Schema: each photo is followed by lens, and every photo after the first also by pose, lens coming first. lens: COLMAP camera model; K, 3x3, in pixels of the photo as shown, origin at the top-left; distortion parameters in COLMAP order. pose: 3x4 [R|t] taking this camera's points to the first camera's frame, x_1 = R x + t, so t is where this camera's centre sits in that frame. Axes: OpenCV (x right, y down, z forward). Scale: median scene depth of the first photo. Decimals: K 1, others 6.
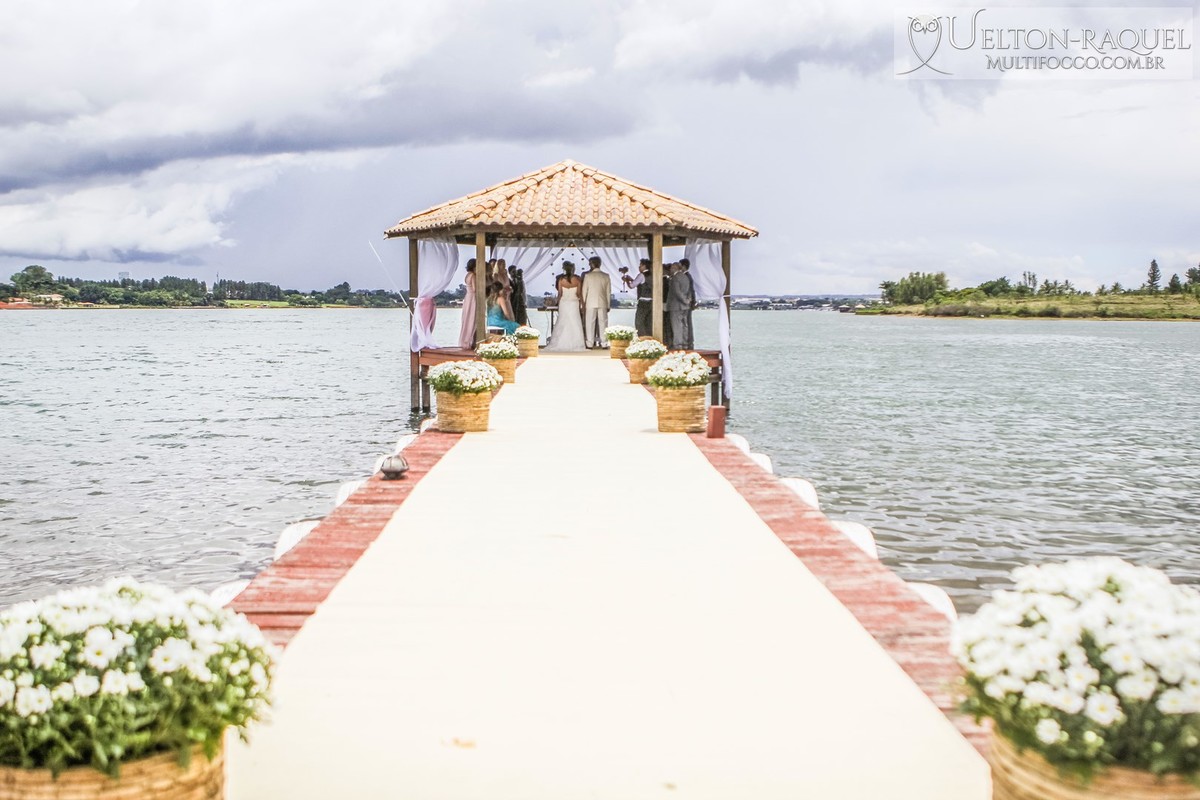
lens RADIAL K [[1325.4, 0, 601.8], [0, 1325.4, 406.3], [0, 0, 1]] dist [-0.102878, 0.000000]
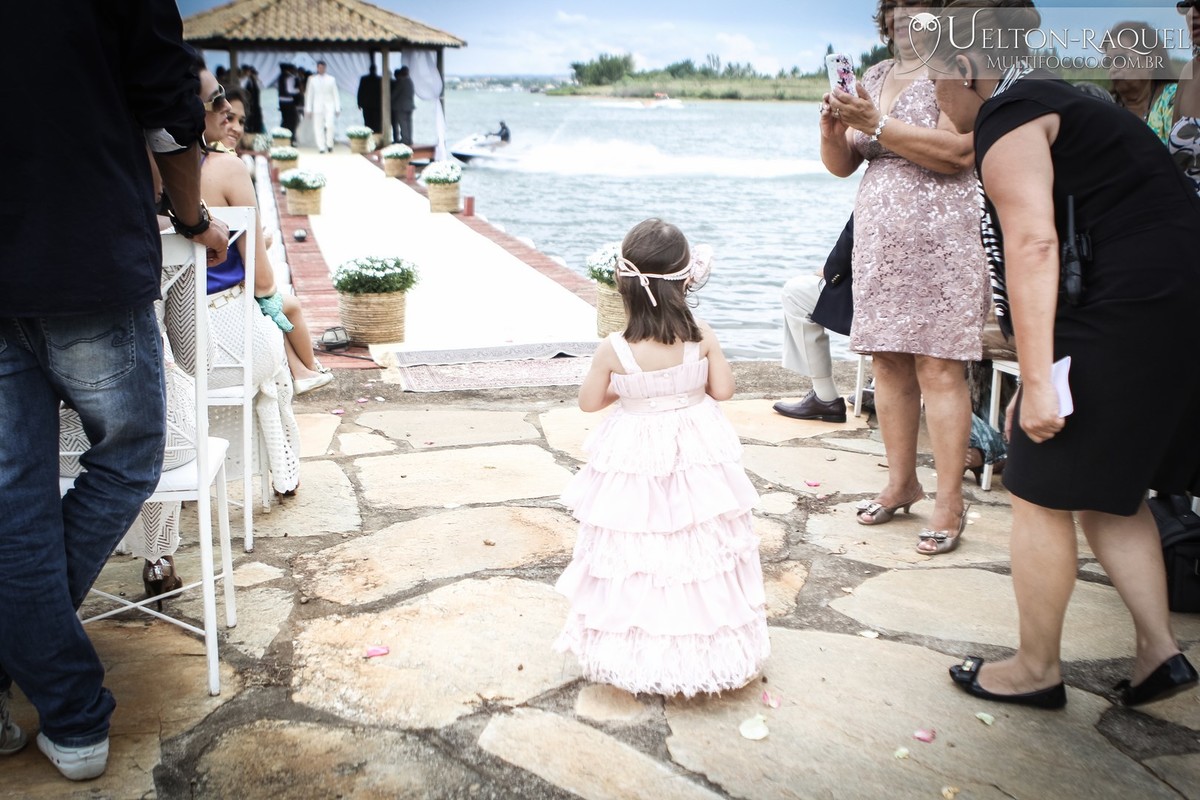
lens RADIAL K [[1325.4, 0, 605.2], [0, 1325.4, 398.5], [0, 0, 1]] dist [-0.102878, 0.000000]
pose [[0.972765, -0.044638, 0.227454, -0.039483], [0.008261, 0.987335, 0.158435, -0.003056], [-0.231646, -0.152241, 0.960814, -0.189349]]
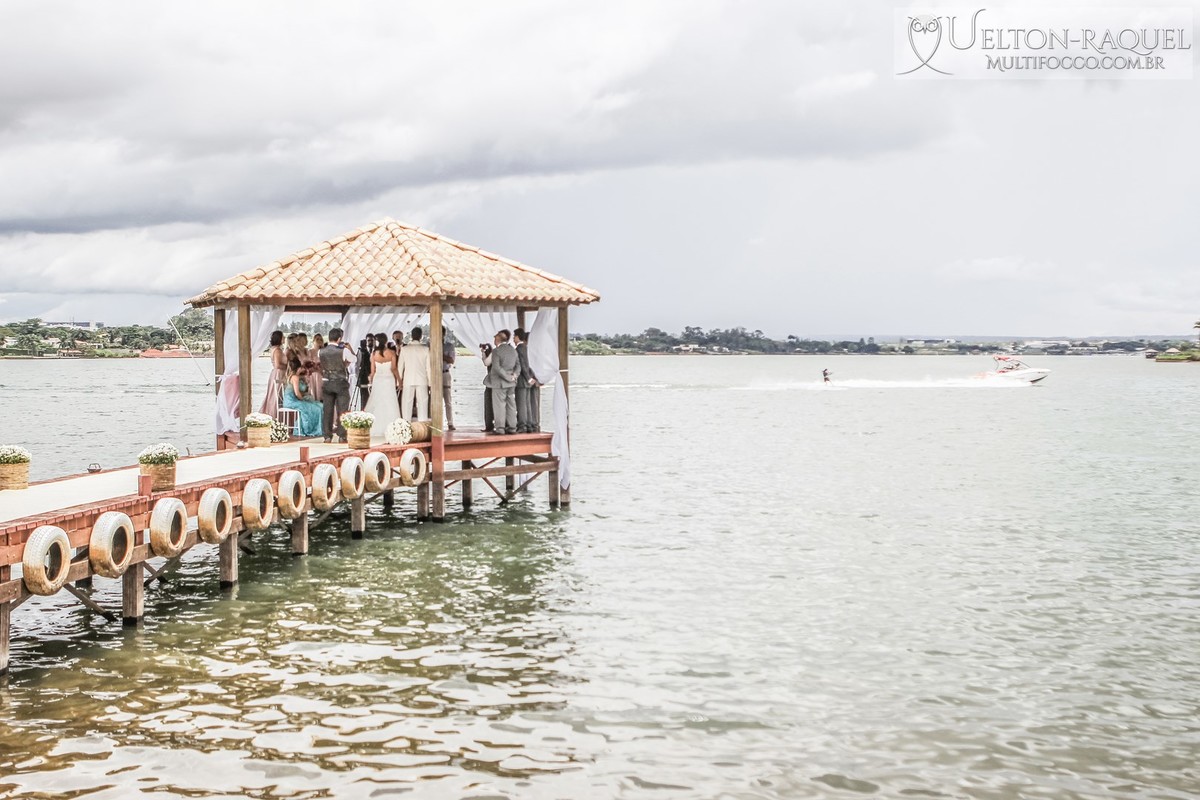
lens RADIAL K [[1594.5, 0, 604.9], [0, 1594.5, 408.2], [0, 0, 1]] dist [-0.101428, 0.000000]
pose [[0.986879, -0.000426, -0.161461, 0.268571], [-0.006064, 0.999193, -0.039702, -0.016849], [0.161347, 0.040160, 0.986080, -0.017327]]
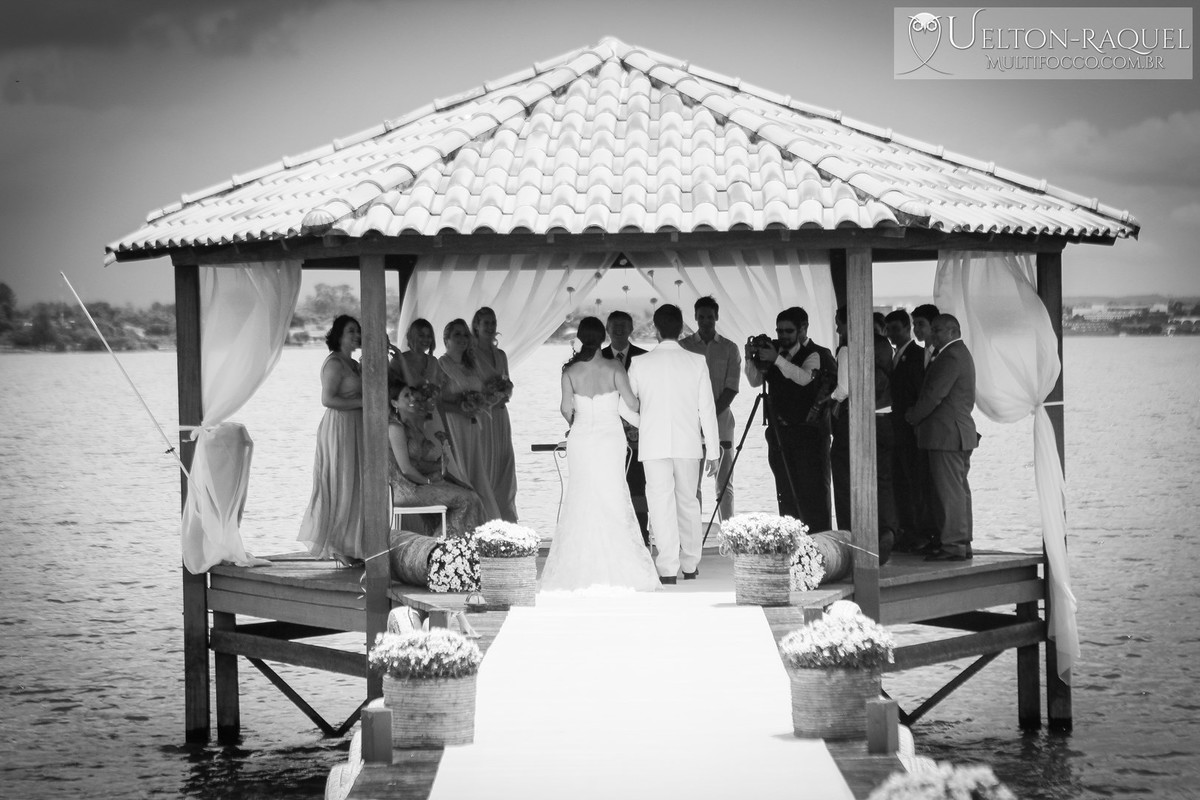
lens RADIAL K [[3630.1, 0, 593.9], [0, 3630.1, 401.8], [0, 0, 1]] dist [0.170090, 0.000000]
pose [[0.999343, -0.019134, -0.030785, -0.000456], [0.017347, 0.998205, -0.057323, -0.027207], [0.031826, 0.056751, 0.997881, 0.004710]]
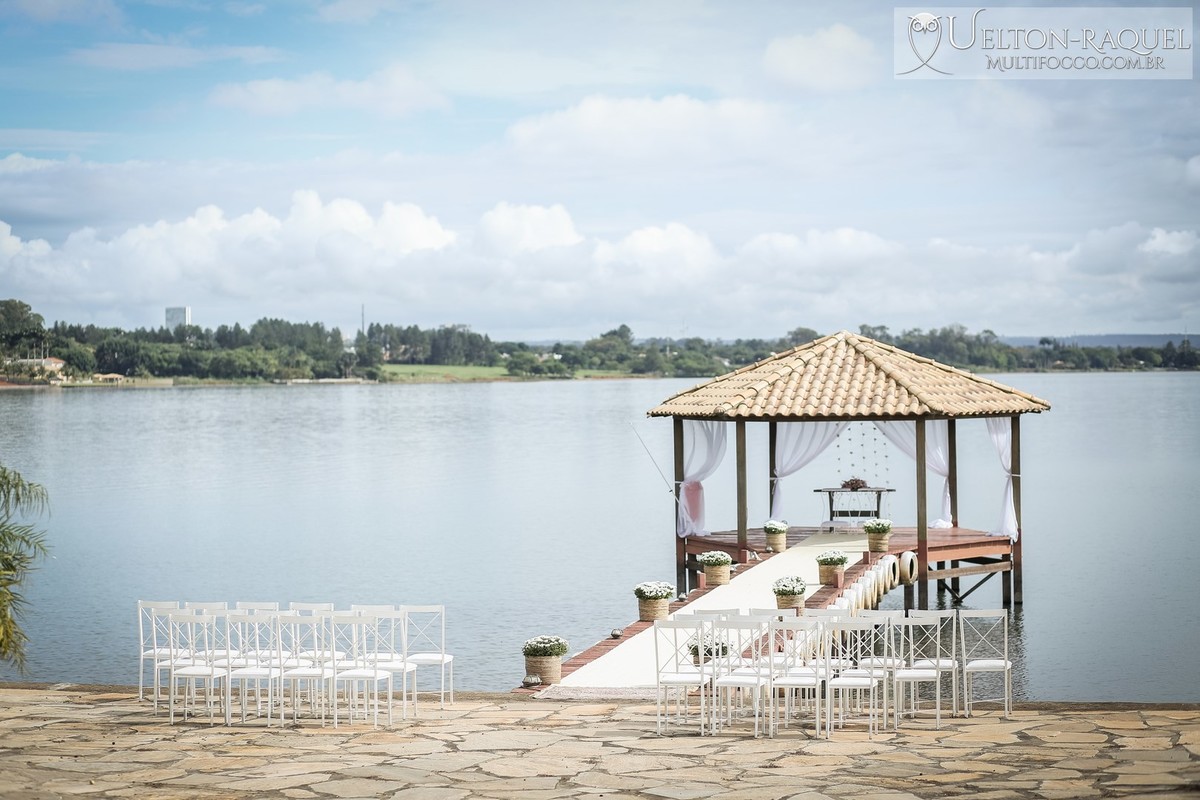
lens RADIAL K [[2848.4, 0, 599.6], [0, 2848.4, 397.0], [0, 0, 1]] dist [-0.209636, 0.000000]
pose [[0.980020, -0.012885, -0.198482, 0.187442], [0.000017, 0.997905, -0.064698, -0.010609], [0.198899, 0.063402, 0.977967, -0.908860]]
